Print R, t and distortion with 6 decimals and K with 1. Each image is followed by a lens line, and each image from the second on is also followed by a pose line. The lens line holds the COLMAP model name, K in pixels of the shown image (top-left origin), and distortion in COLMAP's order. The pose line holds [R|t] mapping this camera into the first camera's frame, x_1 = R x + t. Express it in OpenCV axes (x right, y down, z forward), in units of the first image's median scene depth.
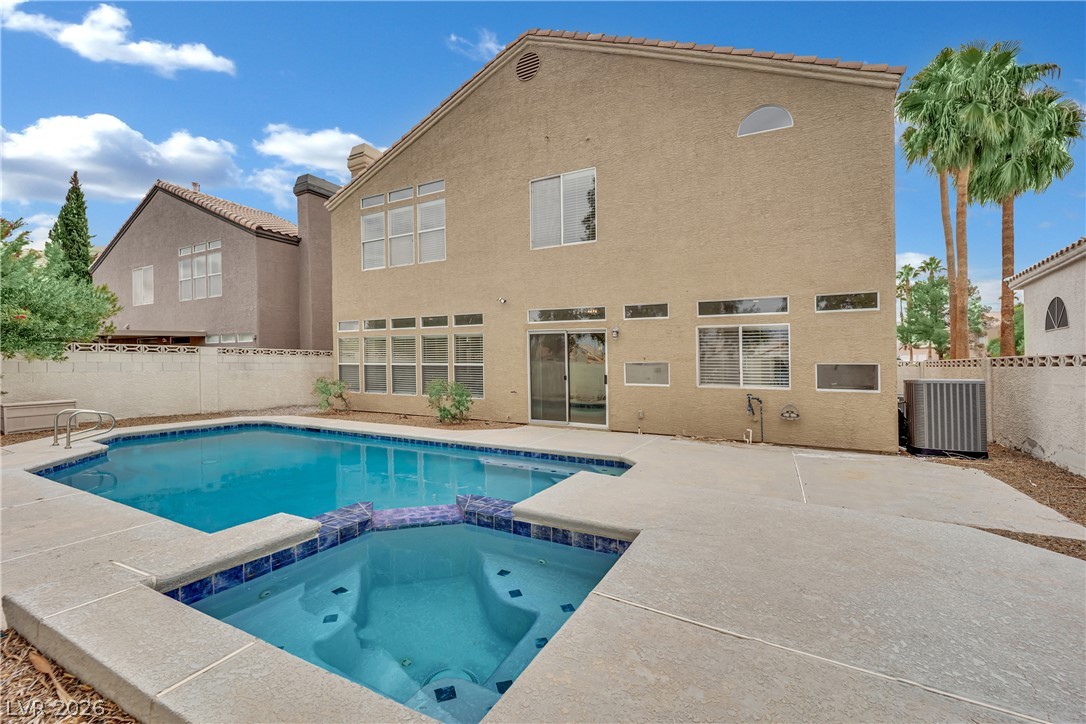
lens RADIAL K [[466.2, 0, 540.6], [0, 466.2, 381.1], [0, 0, 1]] dist [-0.038914, -0.000091]
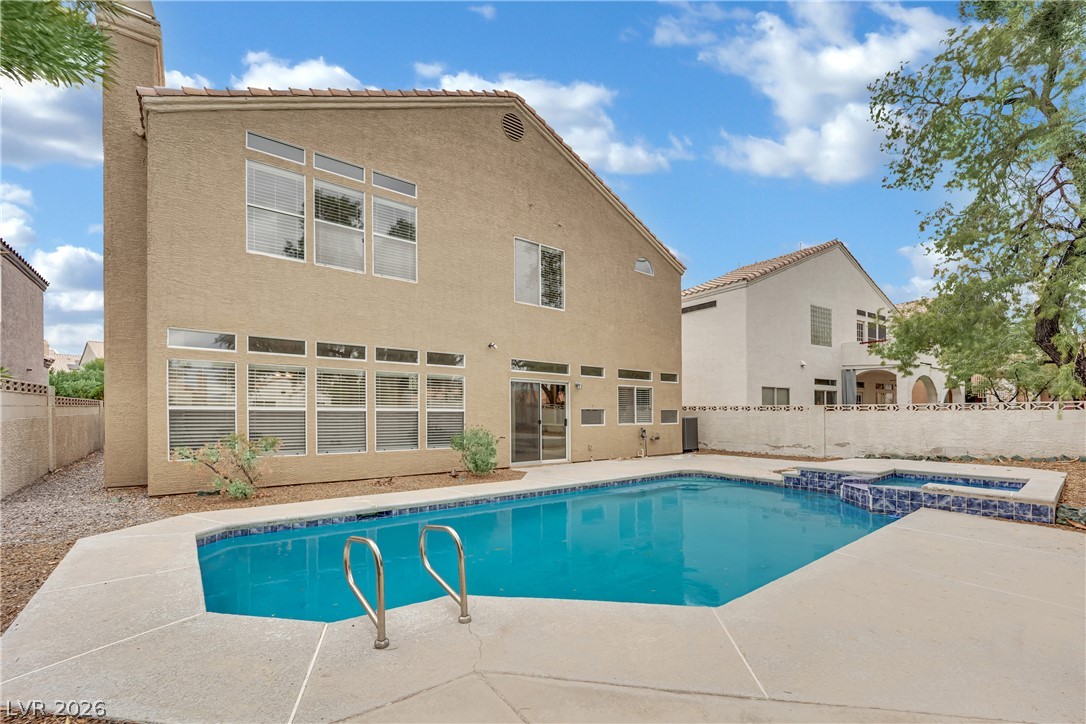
lens RADIAL K [[467.1, 0, 547.8], [0, 467.1, 411.2], [0, 0, 1]] dist [-0.023523, -0.000229]
pose [[0.386928, -0.005600, 0.922093, -0.955077], [0.027597, 0.999604, -0.005510, -0.025714], [-0.921697, 0.027579, 0.386929, 0.518378]]
